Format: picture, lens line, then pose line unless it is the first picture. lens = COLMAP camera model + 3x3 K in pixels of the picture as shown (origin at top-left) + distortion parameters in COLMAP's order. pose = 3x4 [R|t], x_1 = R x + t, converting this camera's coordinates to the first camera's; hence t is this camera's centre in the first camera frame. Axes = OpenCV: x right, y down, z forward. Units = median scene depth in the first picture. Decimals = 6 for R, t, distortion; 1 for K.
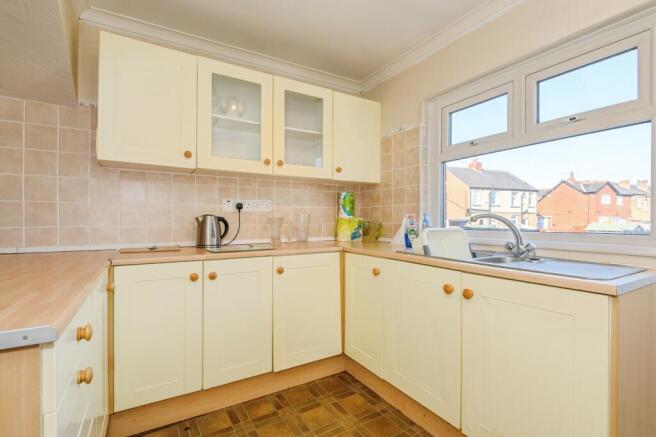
lens RADIAL K [[301.3, 0, 328.2], [0, 301.3, 218.7], [0, 0, 1]] dist [0.002173, -0.000811]
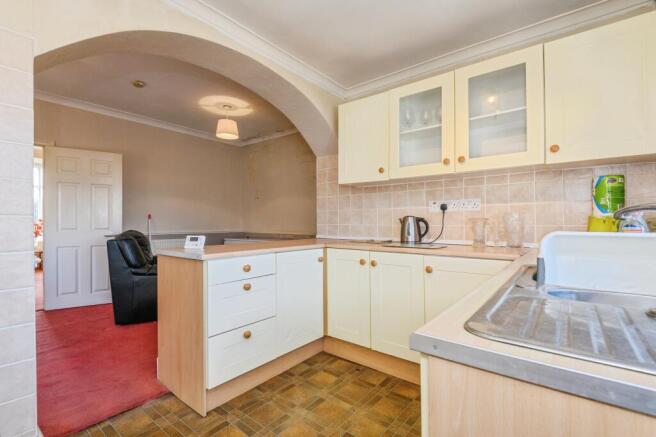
lens RADIAL K [[301.3, 0, 329.1], [0, 301.3, 221.2], [0, 0, 1]] dist [0.002173, -0.000811]
pose [[0.348597, -0.004412, -0.937262, 0.572892], [0.005861, 0.999980, -0.002527, 0.007770], [0.937254, -0.004612, 0.348616, 0.281004]]
